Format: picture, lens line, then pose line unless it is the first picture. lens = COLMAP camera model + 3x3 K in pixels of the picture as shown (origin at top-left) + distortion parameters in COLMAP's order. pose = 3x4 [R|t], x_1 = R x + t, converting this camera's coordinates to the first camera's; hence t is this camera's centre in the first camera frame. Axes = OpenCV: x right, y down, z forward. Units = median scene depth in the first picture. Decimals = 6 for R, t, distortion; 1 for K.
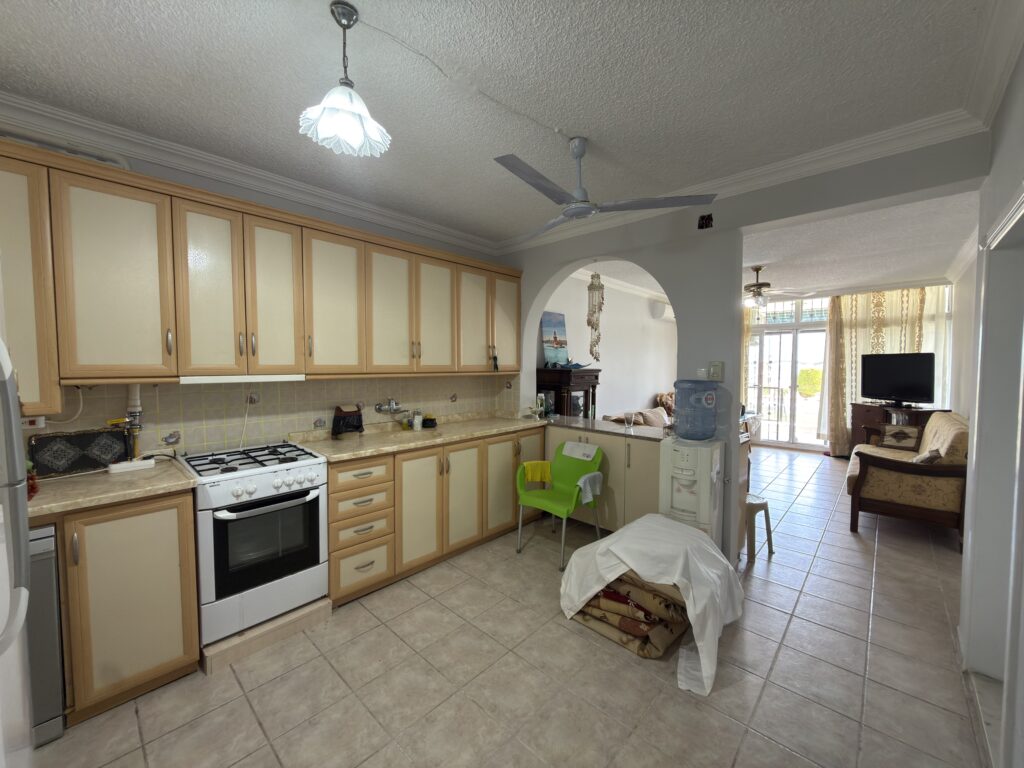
lens RADIAL K [[405.1, 0, 513.3], [0, 405.1, 384.0], [0, 0, 1]] dist [0.000653, -0.000246]
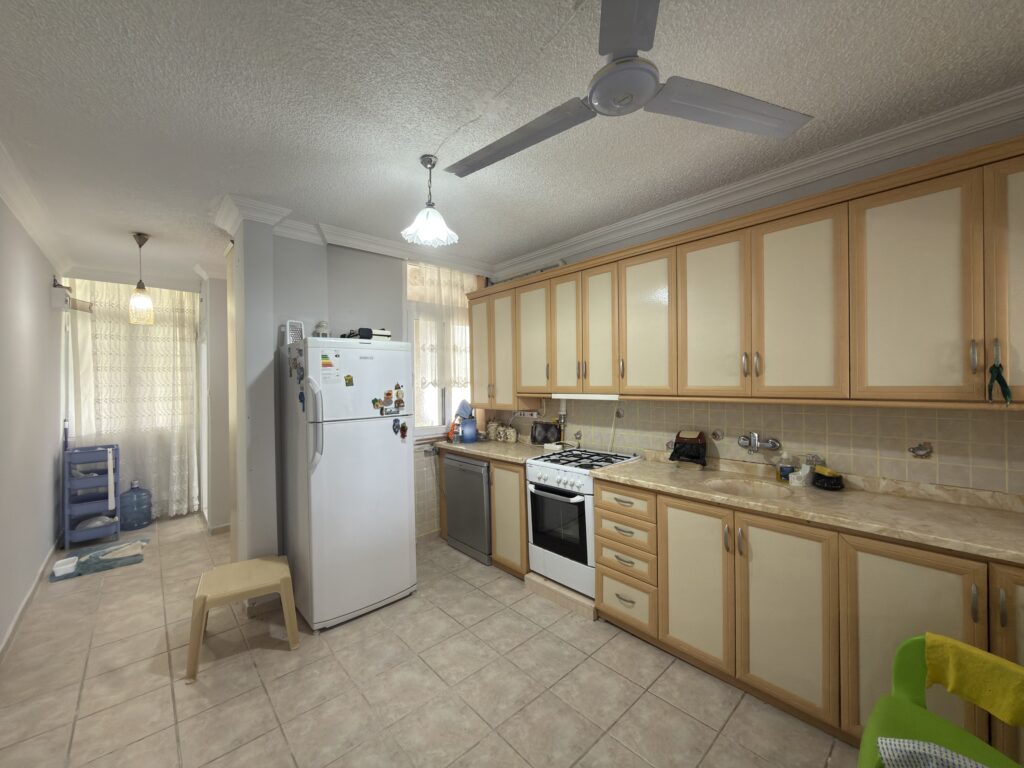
lens RADIAL K [[405.1, 0, 513.3], [0, 405.1, 384.0], [0, 0, 1]] dist [0.000653, -0.000246]
pose [[-0.079478, 0.005565, -0.996821, 0.552725], [-0.035784, 0.999324, 0.008432, -0.047967], [0.996194, 0.036340, -0.079225, 0.744396]]
